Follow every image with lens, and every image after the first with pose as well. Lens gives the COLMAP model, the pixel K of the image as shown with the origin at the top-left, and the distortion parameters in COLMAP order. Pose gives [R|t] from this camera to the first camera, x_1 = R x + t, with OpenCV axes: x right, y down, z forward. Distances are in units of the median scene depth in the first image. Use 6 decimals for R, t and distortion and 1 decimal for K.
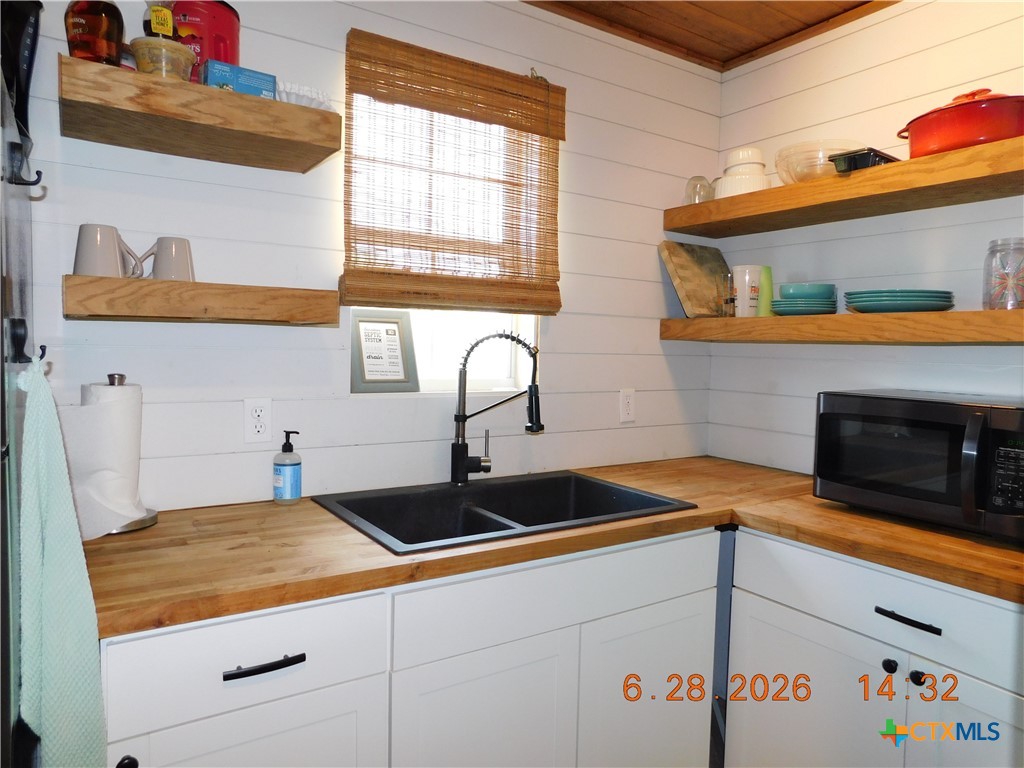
lens RADIAL K [[679.2, 0, 512.0], [0, 679.2, 384.0], [0, 0, 1]] dist [-0.070410, 0.059137]
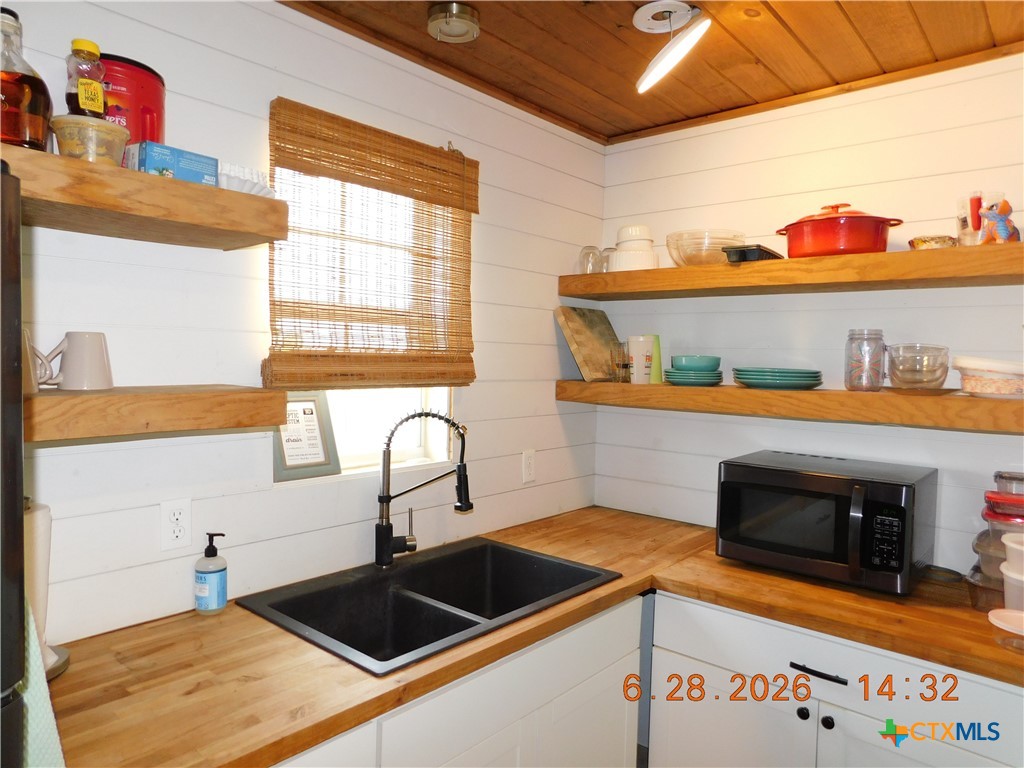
lens RADIAL K [[679.2, 0, 512.0], [0, 679.2, 384.0], [0, 0, 1]] dist [-0.070410, 0.059137]
pose [[0.963370, -0.012385, 0.267890, -0.168728], [0.015444, 0.999837, -0.009312, -0.109628], [-0.267731, 0.013108, 0.963405, 0.014811]]
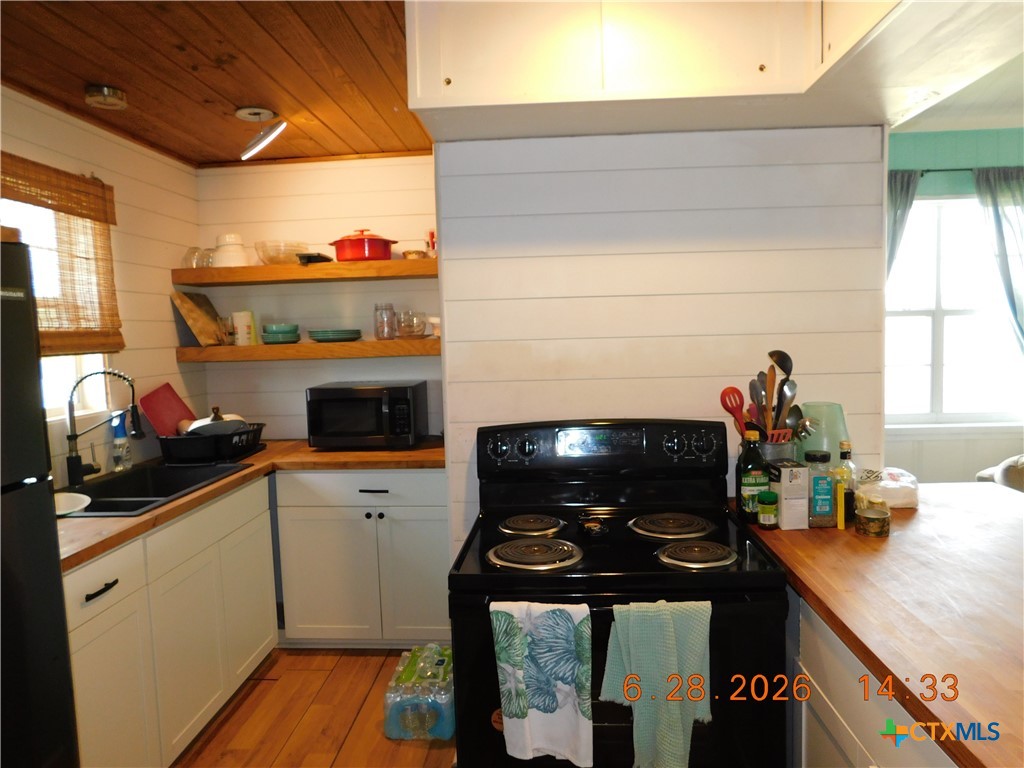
lens RADIAL K [[679.2, 0, 512.0], [0, 679.2, 384.0], [0, 0, 1]] dist [-0.070410, 0.059137]
pose [[0.602647, -0.102565, 0.791389, -0.619428], [0.087186, 0.994232, 0.062461, -0.063787], [-0.793231, 0.031356, 0.608113, -0.513946]]
